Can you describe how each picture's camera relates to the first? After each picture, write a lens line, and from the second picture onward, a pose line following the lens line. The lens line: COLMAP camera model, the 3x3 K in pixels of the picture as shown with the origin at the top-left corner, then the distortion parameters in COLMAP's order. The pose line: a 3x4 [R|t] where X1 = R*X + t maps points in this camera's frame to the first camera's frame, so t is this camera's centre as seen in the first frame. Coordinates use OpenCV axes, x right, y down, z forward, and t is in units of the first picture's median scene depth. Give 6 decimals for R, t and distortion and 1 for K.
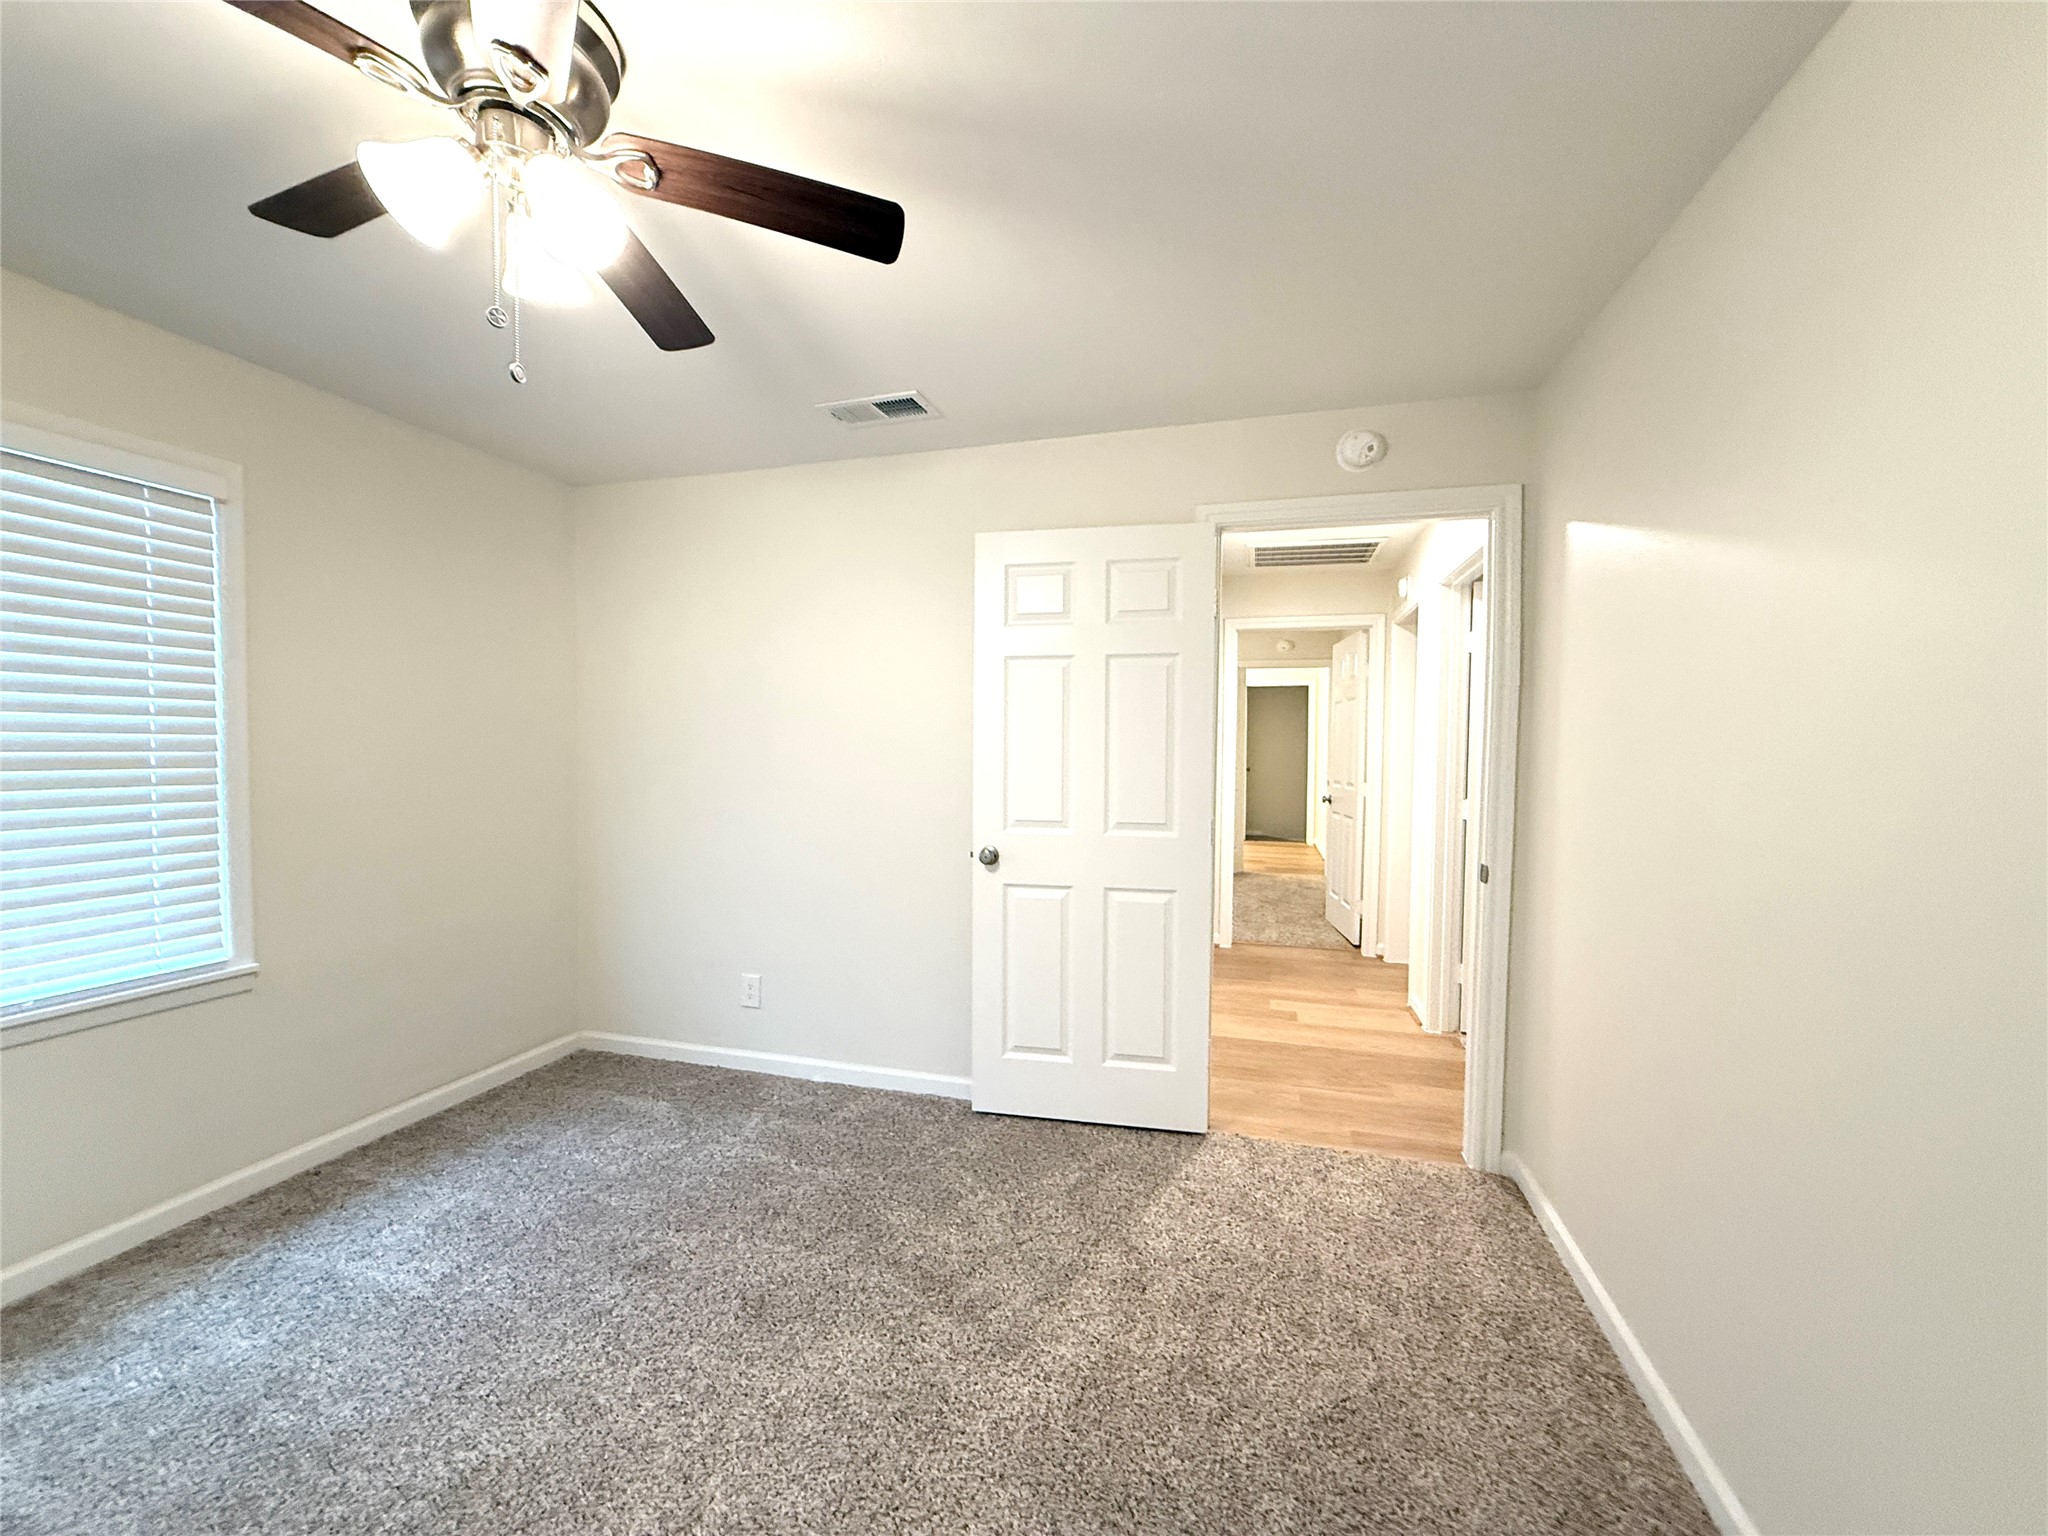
lens RADIAL K [[810.4, 0, 1022.6], [0, 810.4, 769.4], [0, 0, 1]] dist [0.000364, -0.000060]
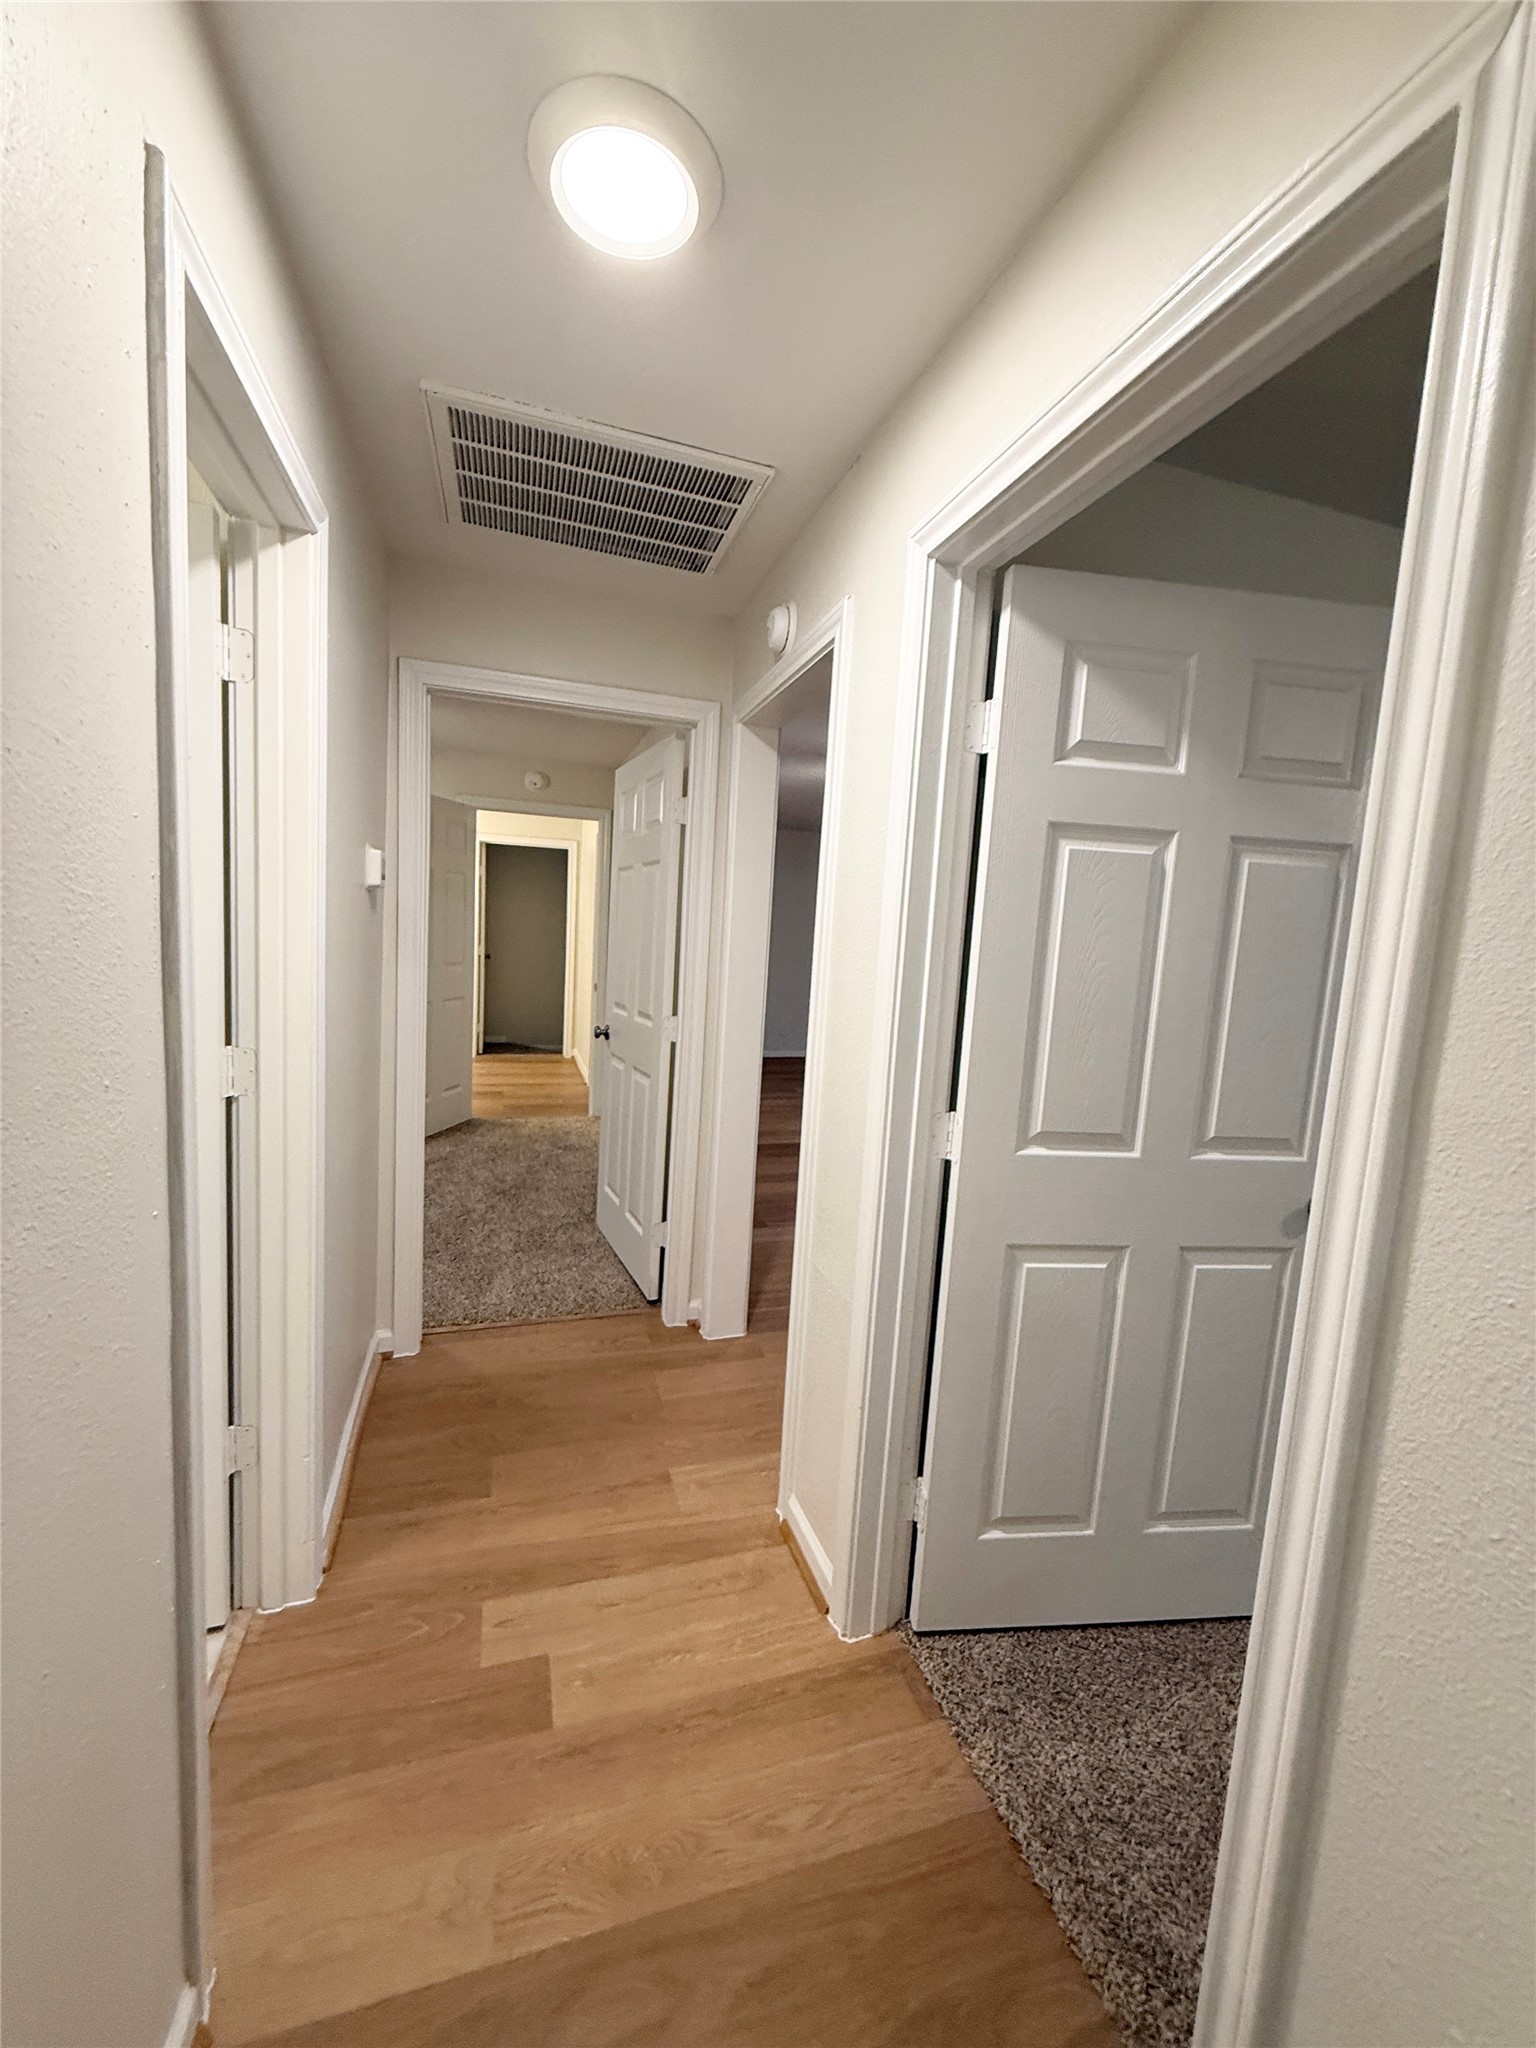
lens RADIAL K [[806.3, 0, 770.0], [0, 806.3, 1022.0], [0, 0, 1]] dist [0.000851, -0.000135]
pose [[0.829764, -0.021089, 0.557716, 0.171314], [-0.033689, 0.995571, 0.087769, -0.031202], [-0.557097, -0.091617, 0.825379, 0.512600]]
